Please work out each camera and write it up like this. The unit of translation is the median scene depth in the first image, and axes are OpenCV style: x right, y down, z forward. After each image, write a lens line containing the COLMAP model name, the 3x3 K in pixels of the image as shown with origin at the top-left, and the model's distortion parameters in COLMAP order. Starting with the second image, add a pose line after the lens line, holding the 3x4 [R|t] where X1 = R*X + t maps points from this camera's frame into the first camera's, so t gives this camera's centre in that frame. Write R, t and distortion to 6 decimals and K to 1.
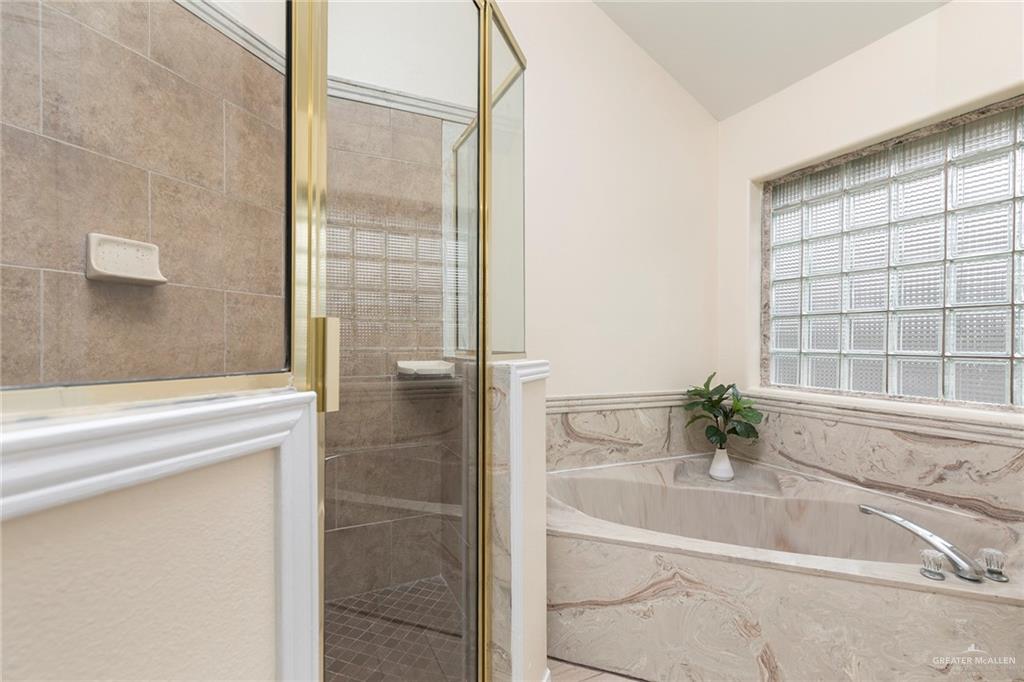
lens RADIAL K [[458.1, 0, 512.1], [0, 458.1, 342.7], [0, 0, 1]] dist [0.002918, 0.000140]
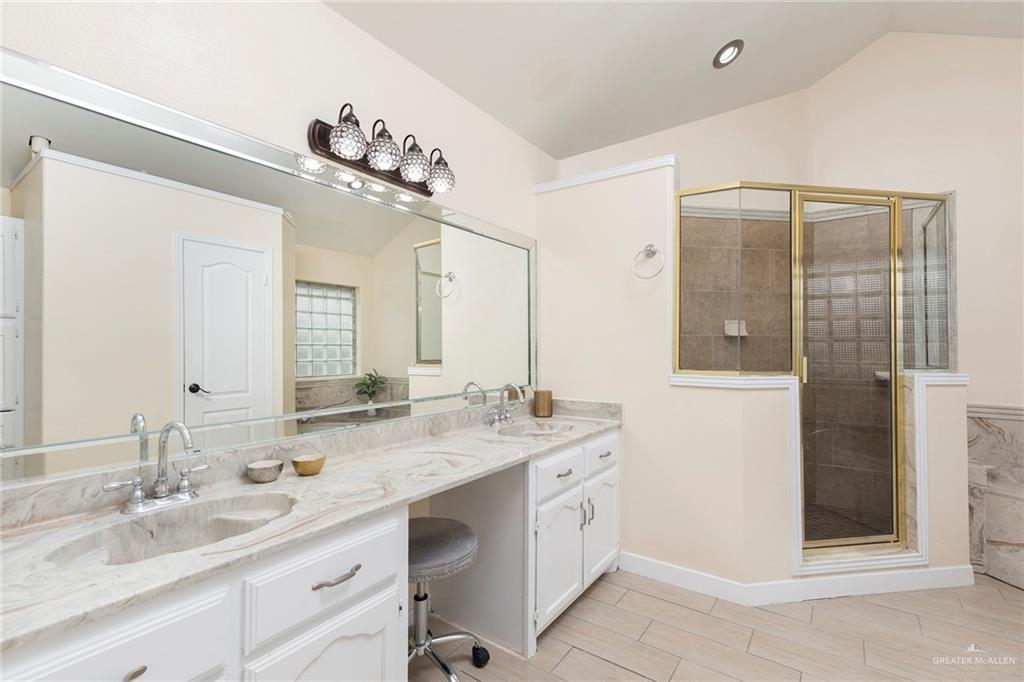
lens RADIAL K [[458.1, 0, 512.4], [0, 458.1, 342.5], [0, 0, 1]] dist [0.002918, 0.000140]
pose [[0.495861, -0.012662, -0.868310, 0.768029], [0.001712, 0.999906, -0.013603, -0.060159], [0.868400, 0.005259, 0.495836, -1.337394]]
